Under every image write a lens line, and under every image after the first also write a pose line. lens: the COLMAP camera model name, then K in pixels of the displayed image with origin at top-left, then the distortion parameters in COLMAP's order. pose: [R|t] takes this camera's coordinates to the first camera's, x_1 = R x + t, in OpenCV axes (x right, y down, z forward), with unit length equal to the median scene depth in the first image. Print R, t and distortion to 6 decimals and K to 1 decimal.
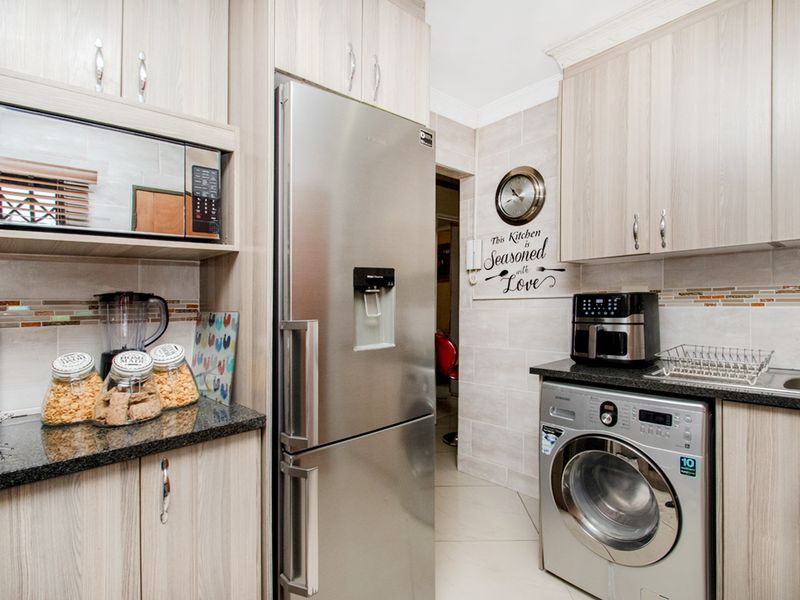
lens RADIAL K [[416.4, 0, 399.6], [0, 416.4, 293.4], [0, 0, 1]] dist [0.005950, -0.001145]
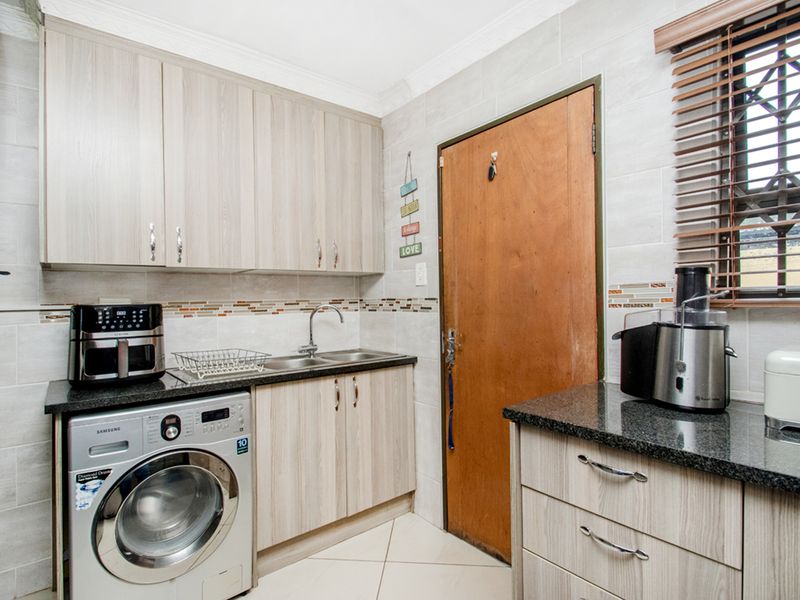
lens RADIAL K [[416.4, 0, 400.6], [0, 416.4, 298.0], [0, 0, 1]] dist [0.005950, -0.001145]
pose [[0.057155, 0.033161, 0.997814, -0.389897], [0.000802, 0.999446, -0.033261, 0.016416], [-0.998365, 0.002702, 0.057097, 0.352293]]
